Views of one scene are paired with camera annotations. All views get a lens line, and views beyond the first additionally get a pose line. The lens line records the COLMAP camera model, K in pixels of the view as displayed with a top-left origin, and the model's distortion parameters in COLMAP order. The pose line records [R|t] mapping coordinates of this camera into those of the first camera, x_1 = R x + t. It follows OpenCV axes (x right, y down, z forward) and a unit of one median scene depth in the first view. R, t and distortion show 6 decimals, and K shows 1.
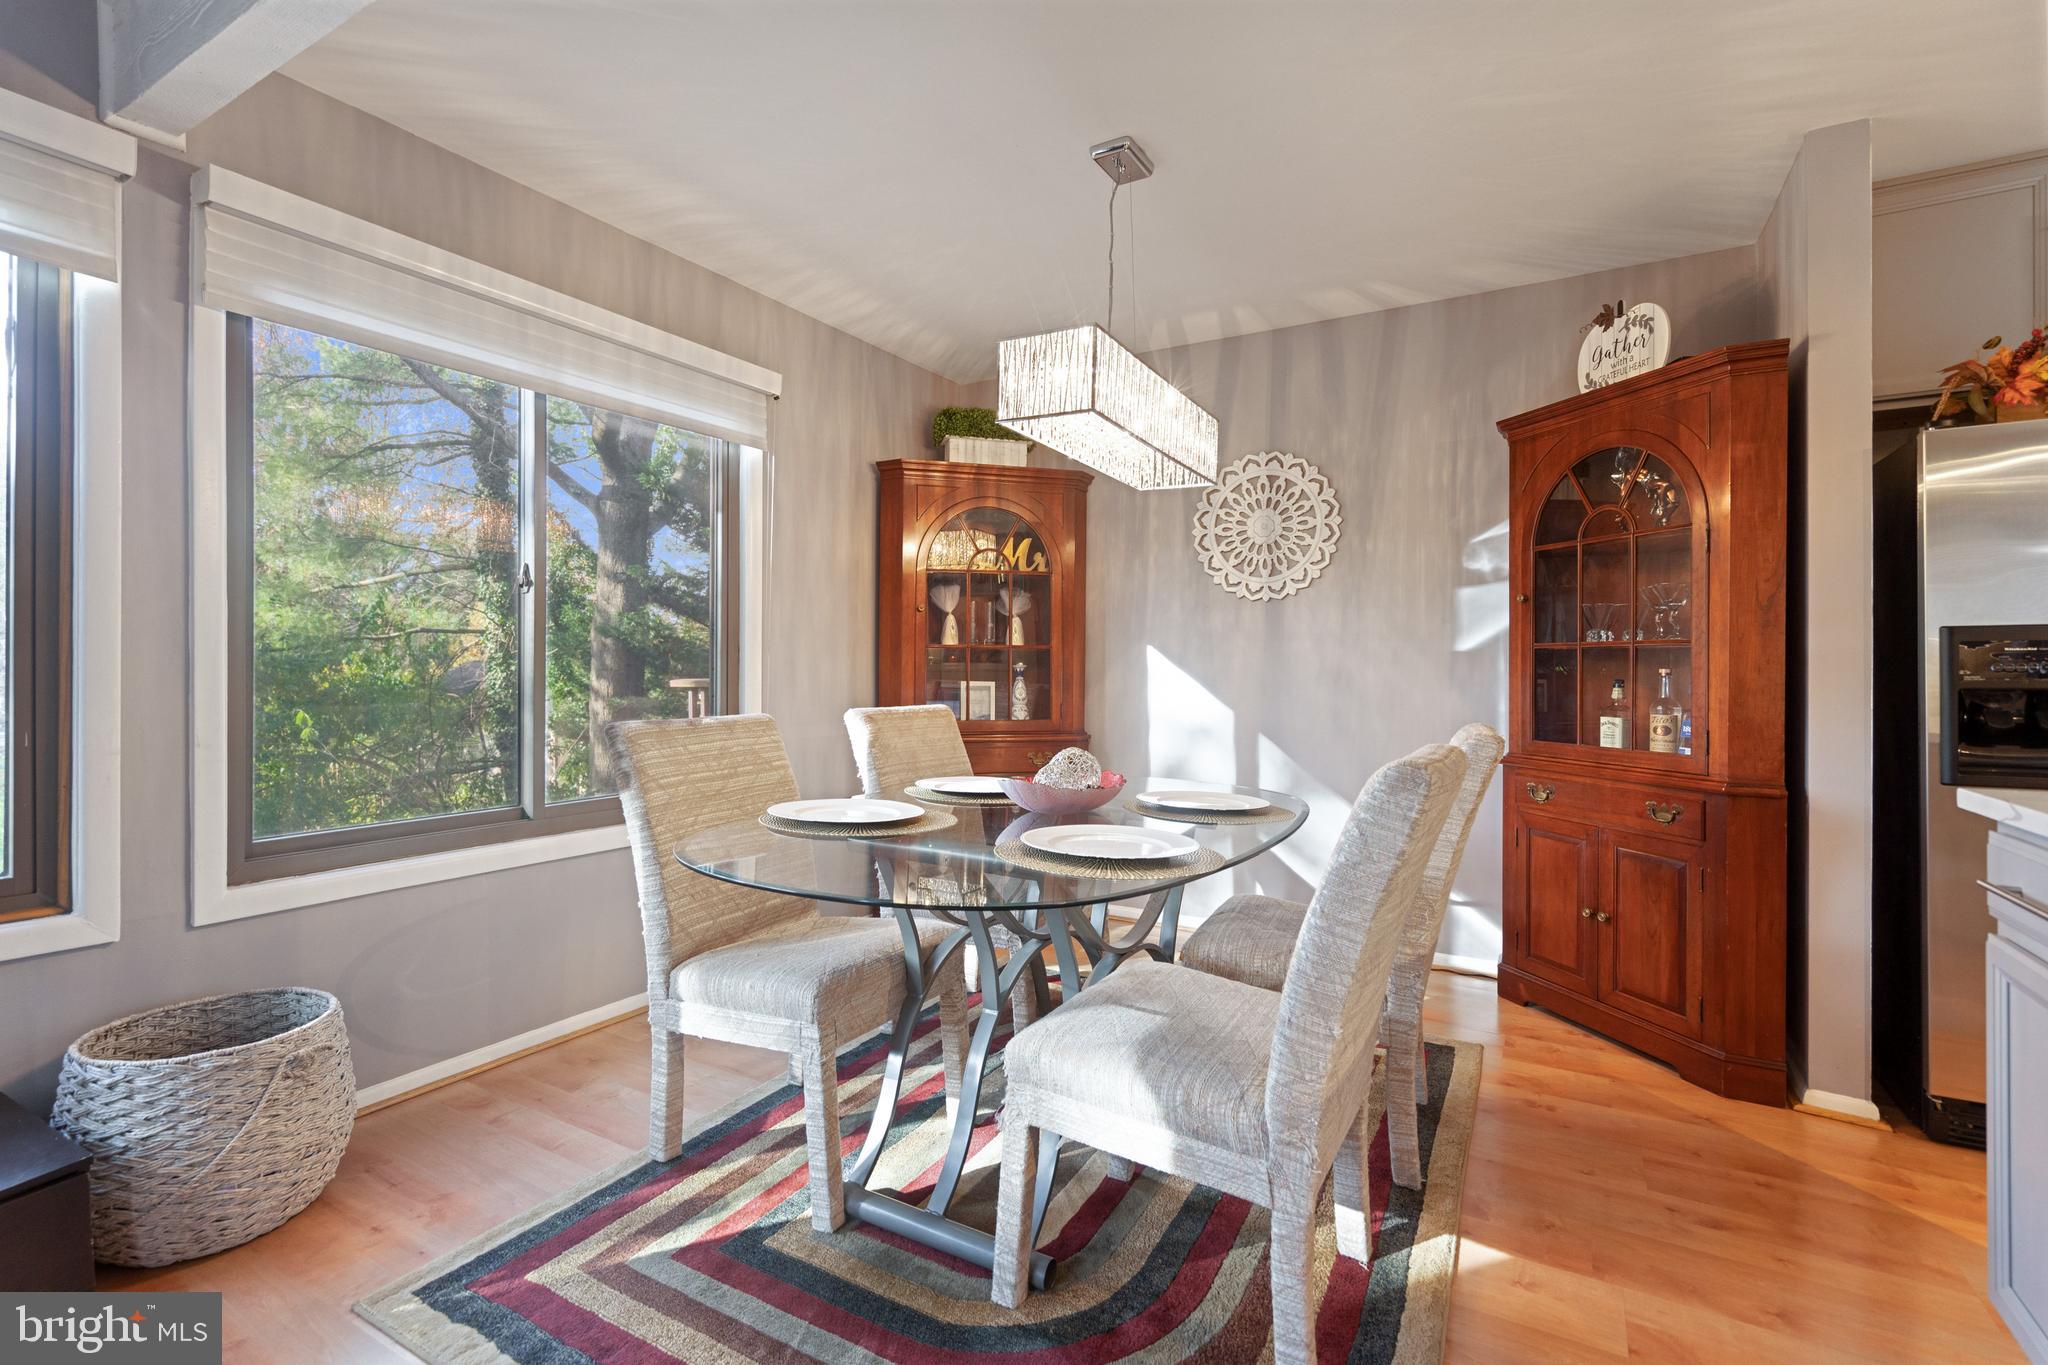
lens RADIAL K [[932.7, 0, 1020.1], [0, 932.7, 670.5], [0, 0, 1]] dist [-0.004677, 0.000446]
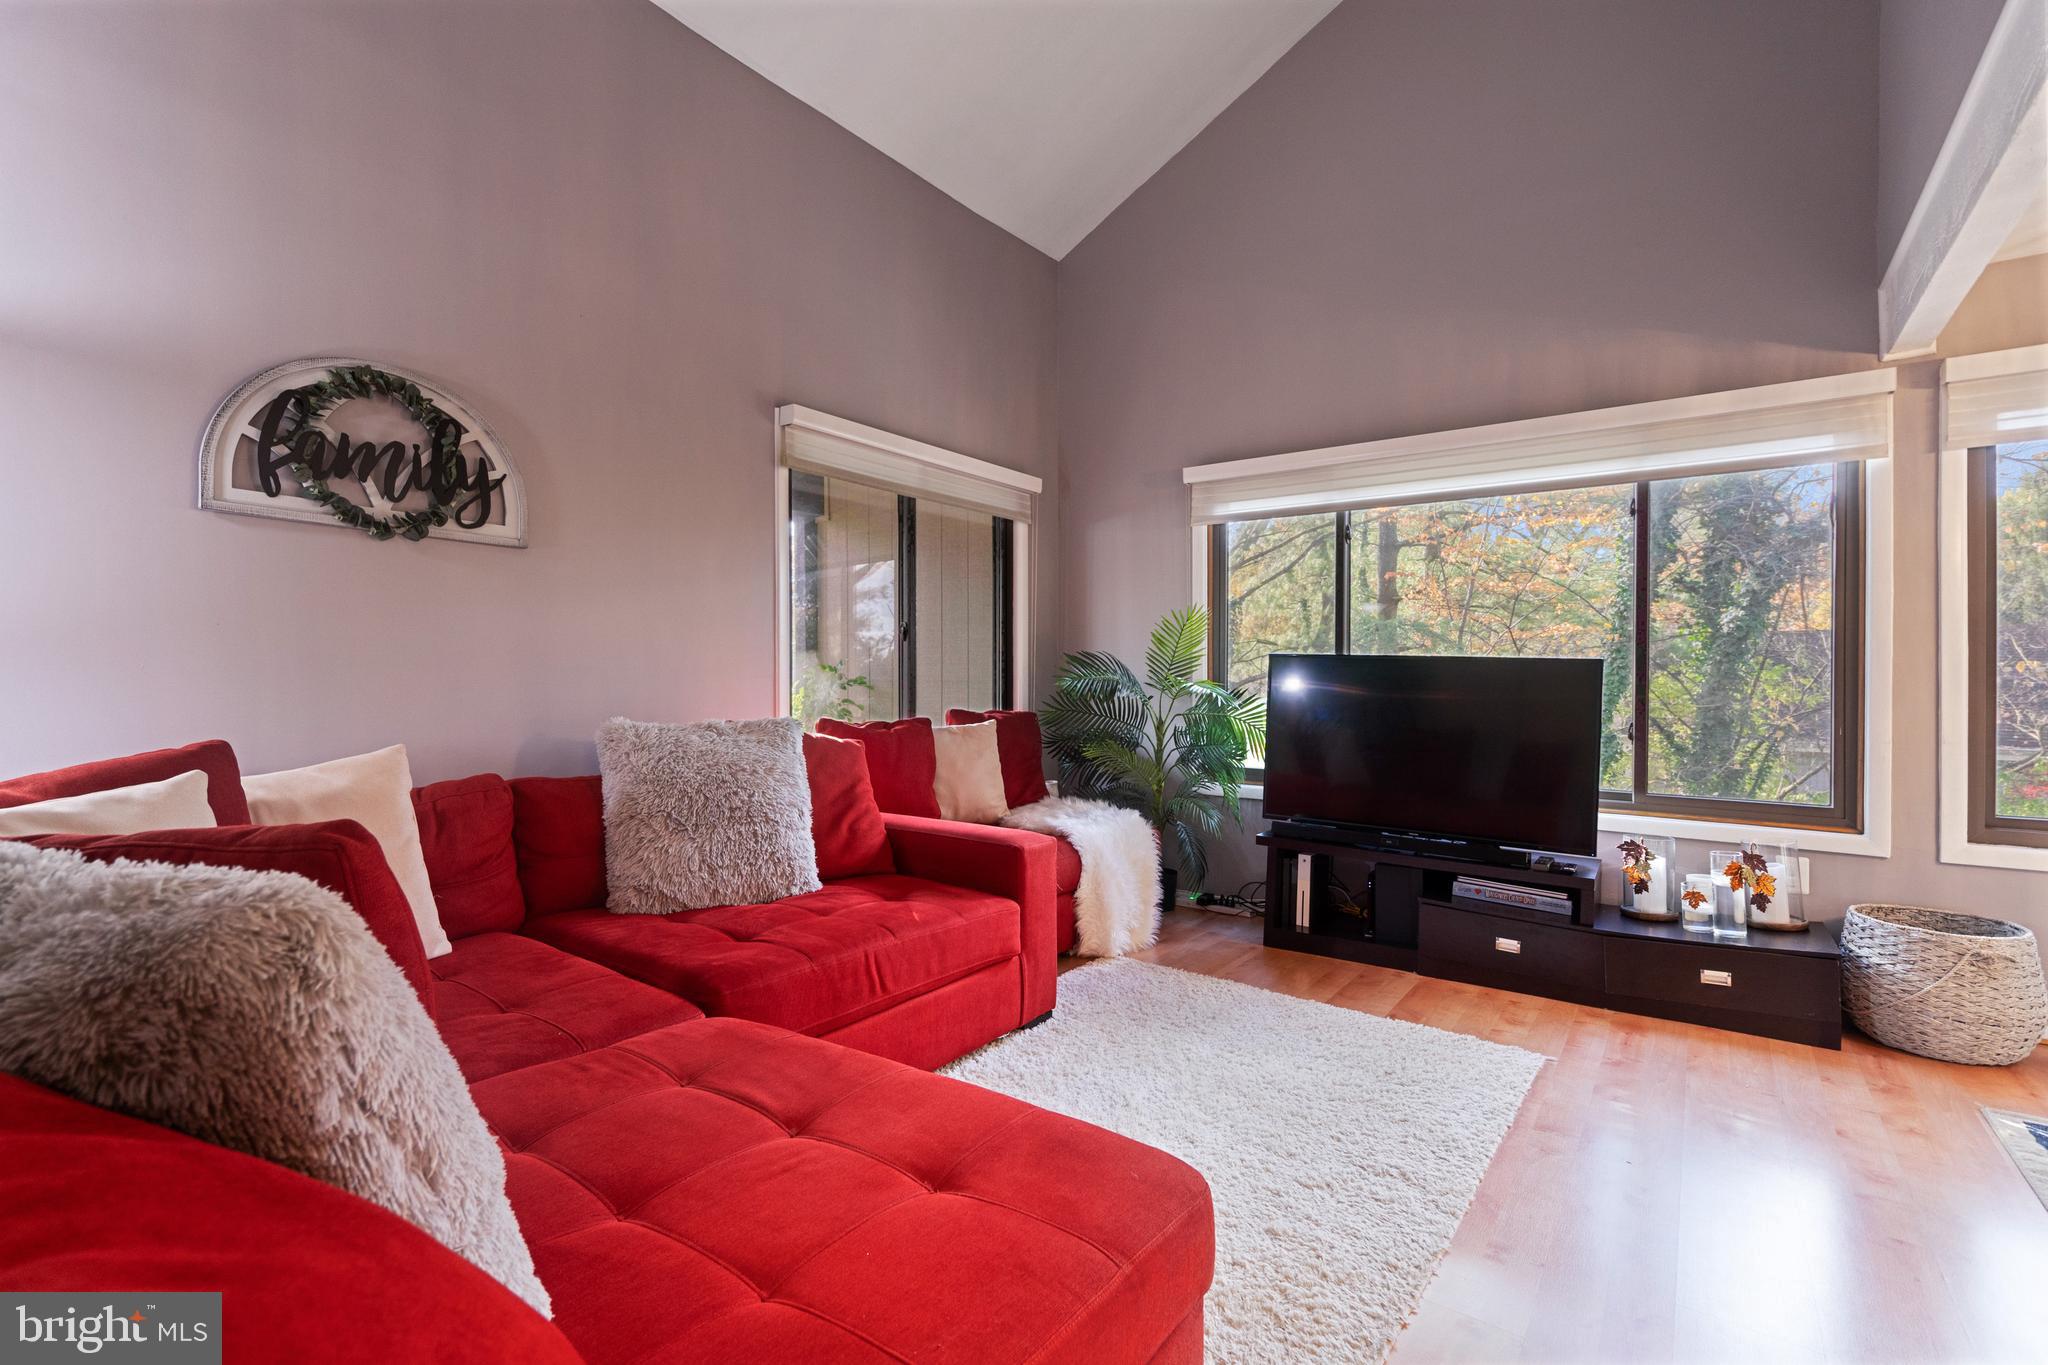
lens RADIAL K [[932.7, 0, 1016.4], [0, 932.7, 679.7], [0, 0, 1]] dist [-0.004677, 0.000446]
pose [[-0.102004, -0.002731, -0.994780, 0.564915], [-0.005327, 0.999983, -0.002199, -0.006988], [0.994770, 0.005075, -0.102017, -0.252112]]
